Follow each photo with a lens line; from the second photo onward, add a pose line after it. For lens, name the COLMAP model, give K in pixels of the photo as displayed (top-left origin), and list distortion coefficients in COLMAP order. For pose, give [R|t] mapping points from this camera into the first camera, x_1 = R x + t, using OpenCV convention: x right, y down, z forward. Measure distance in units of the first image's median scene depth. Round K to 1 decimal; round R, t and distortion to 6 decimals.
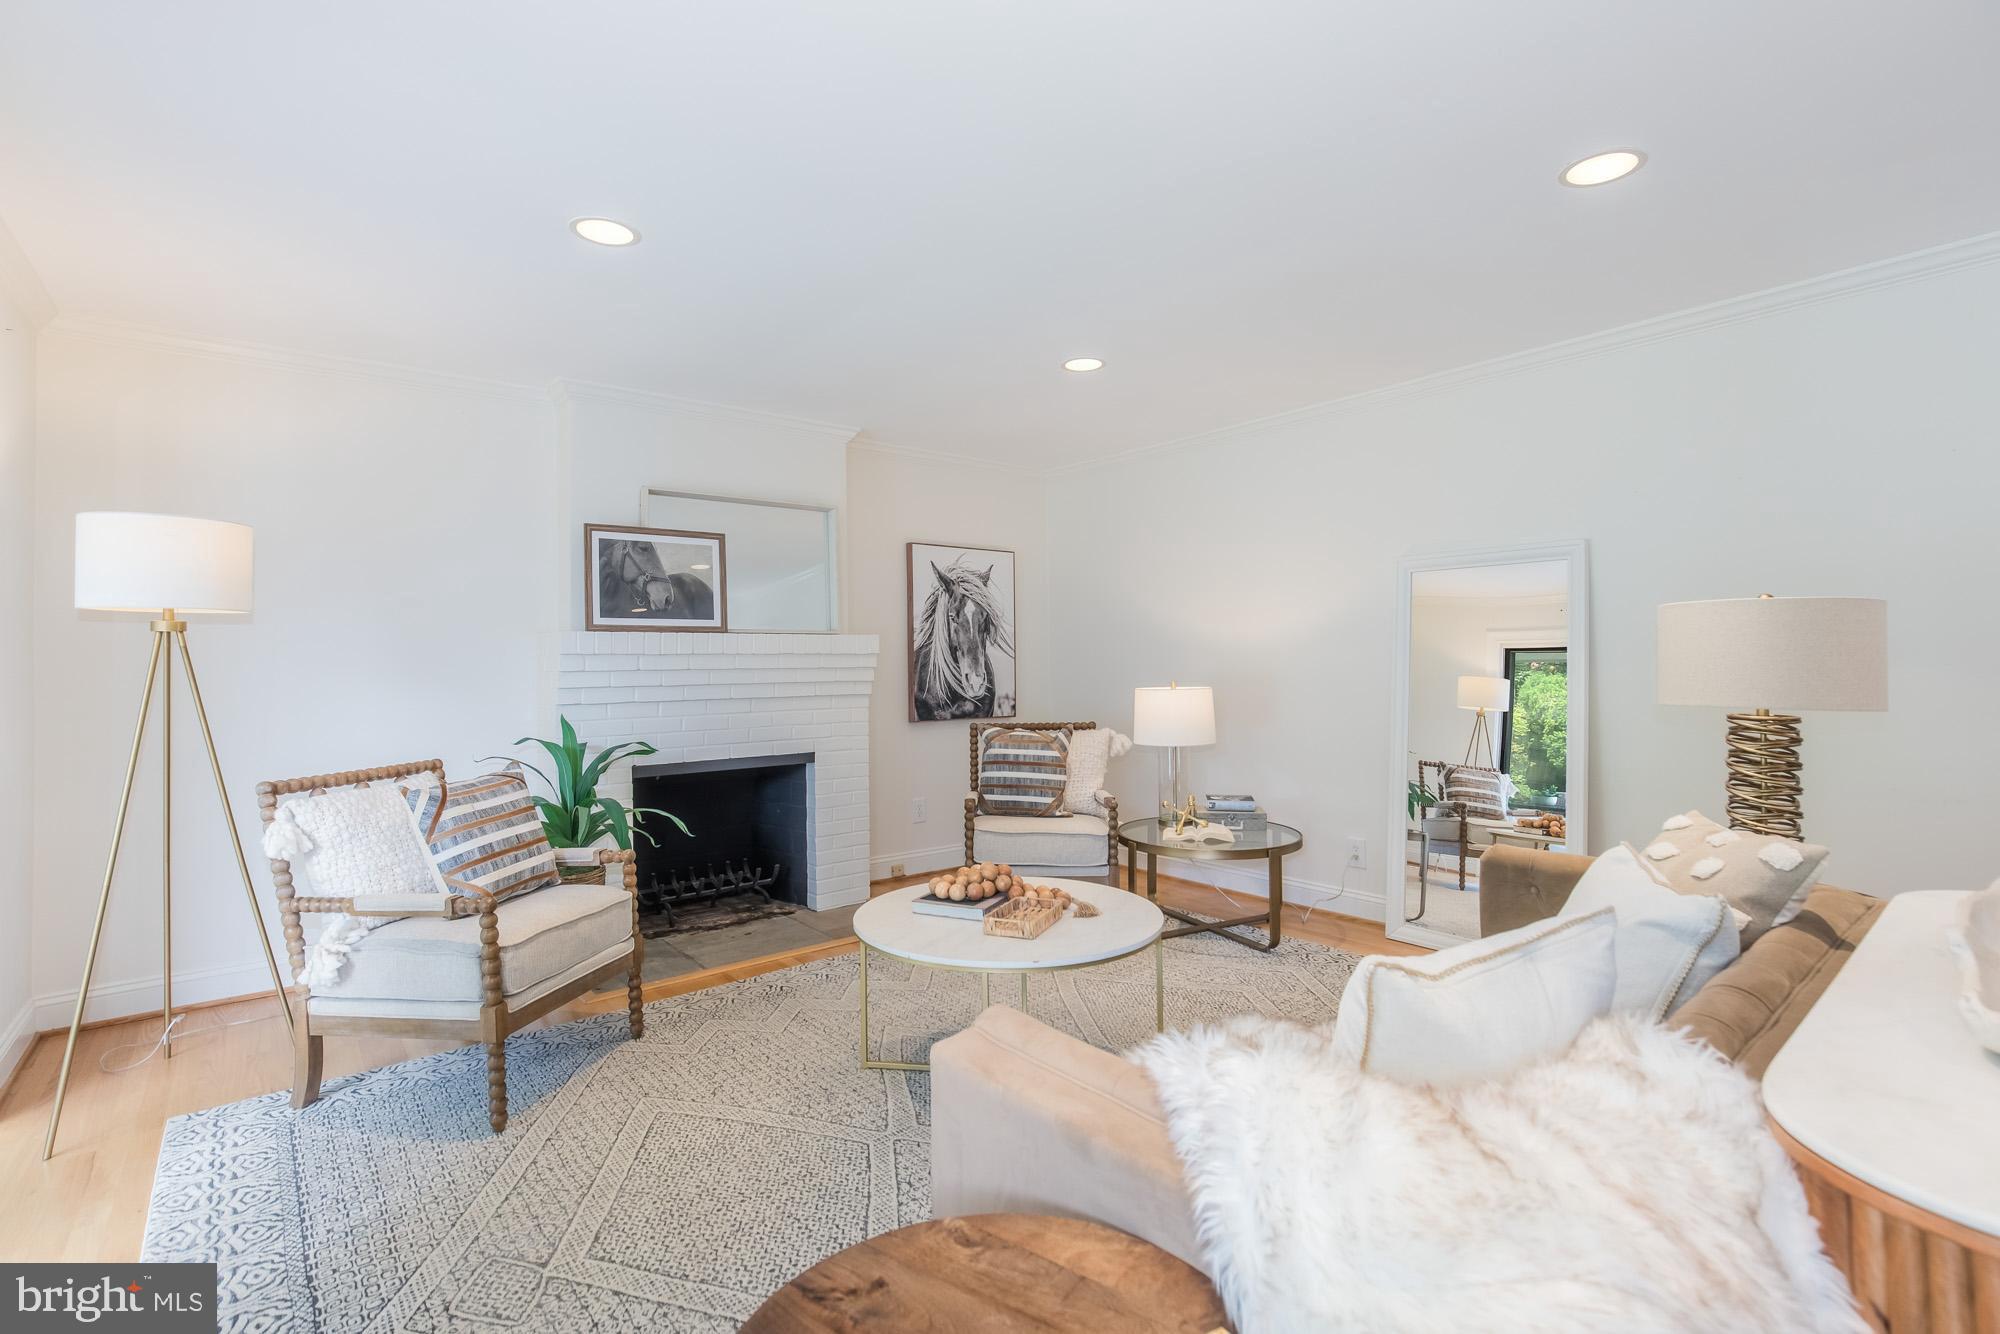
lens RADIAL K [[918.3, 0, 977.4], [0, 918.3, 645.9], [0, 0, 1]] dist [-0.015674, 0.005064]
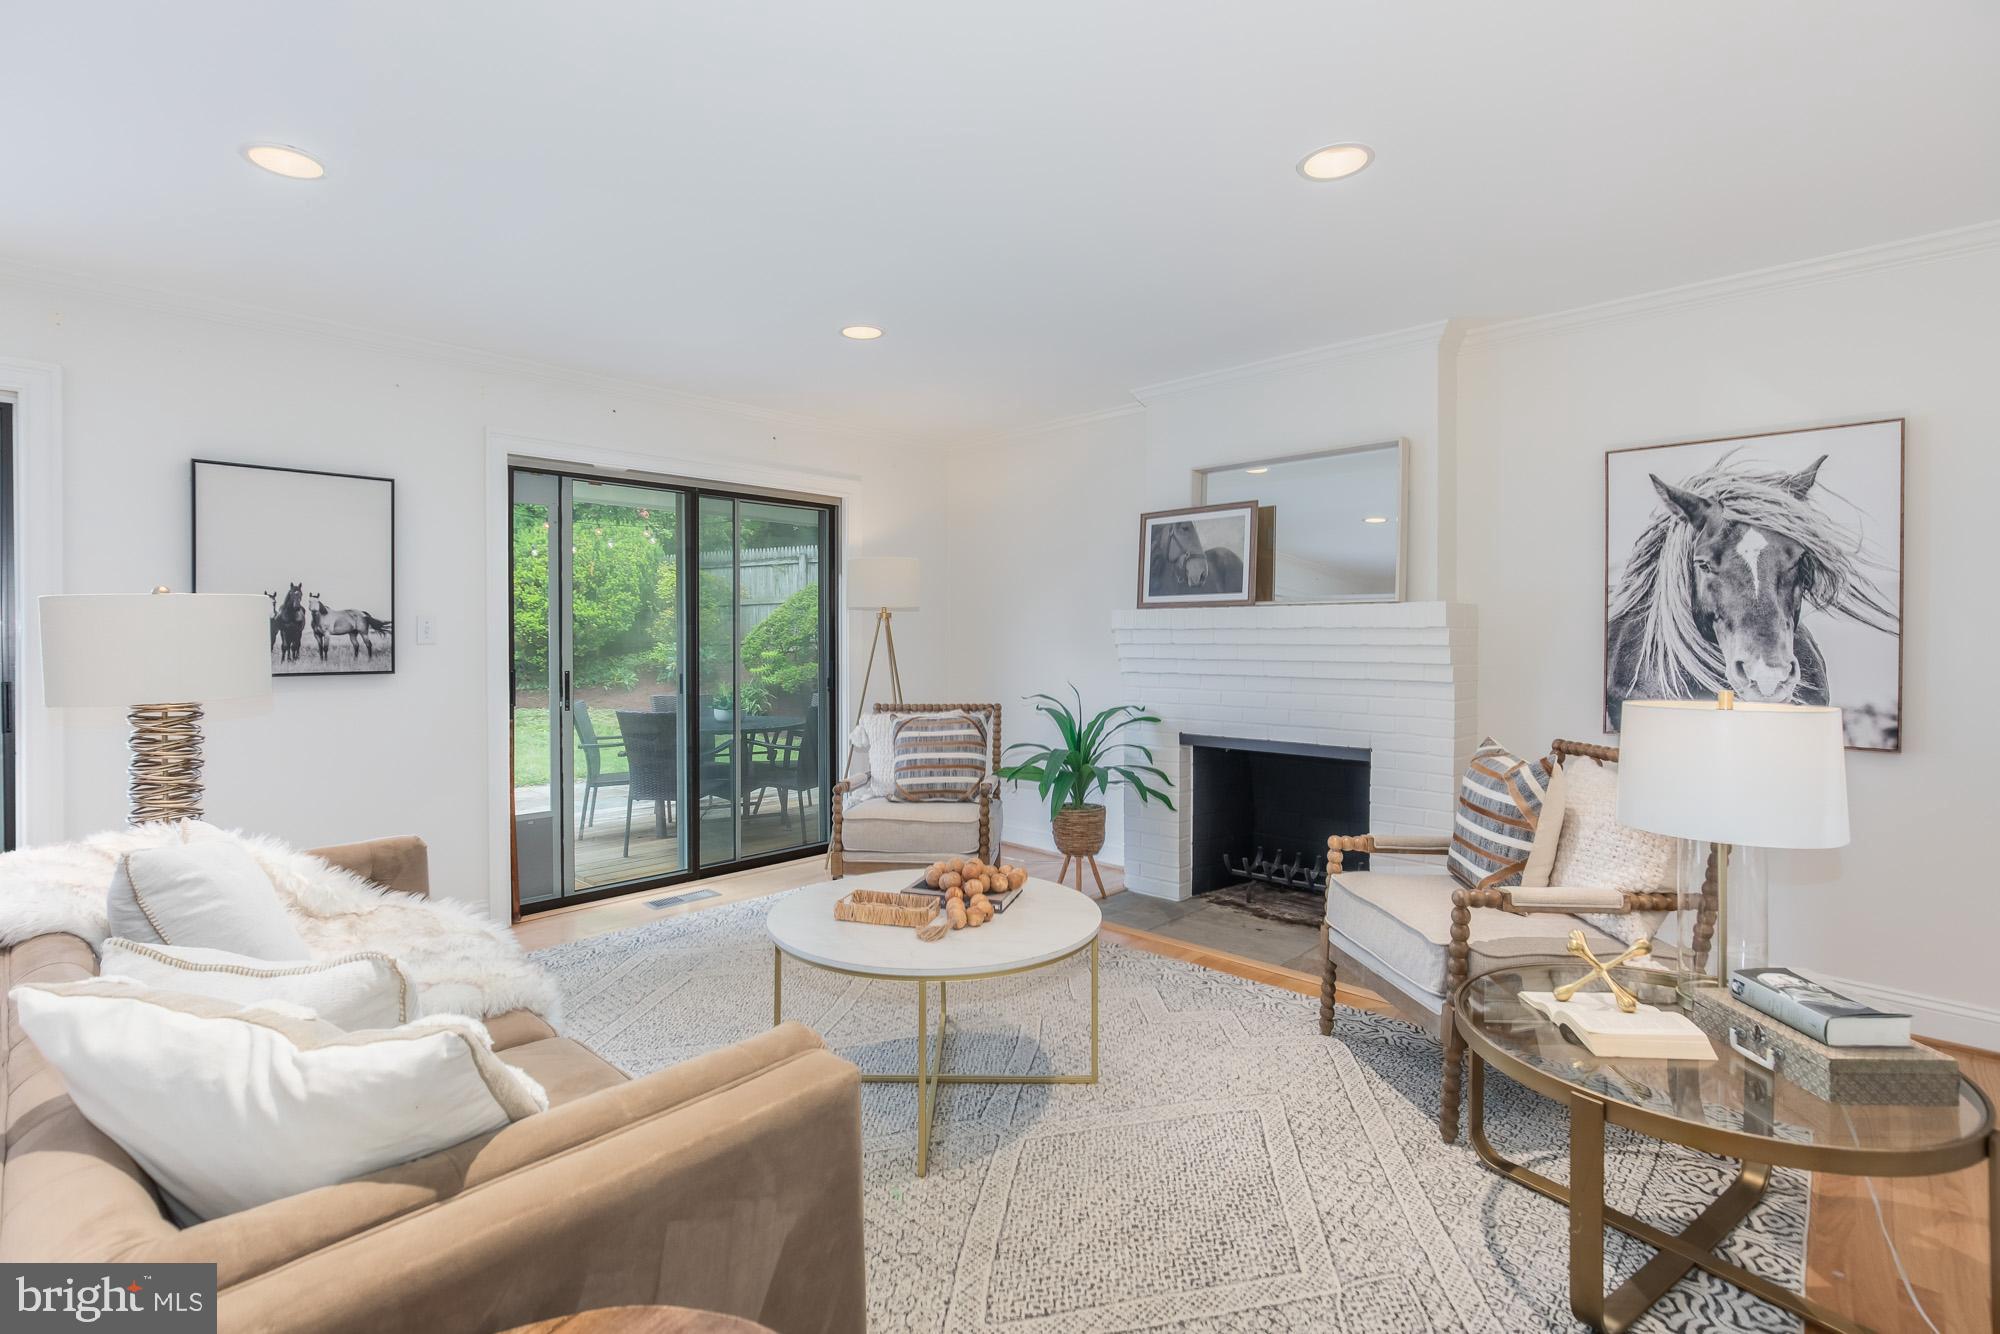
lens RADIAL K [[918.3, 0, 977.4], [0, 918.3, 645.9], [0, 0, 1]] dist [-0.015674, 0.005064]
pose [[0.128589, 0.019827, -0.991500, 0.494611], [0.015879, 0.999631, 0.022049, 0.001172], [0.991571, -0.018579, 0.128226, 0.476133]]
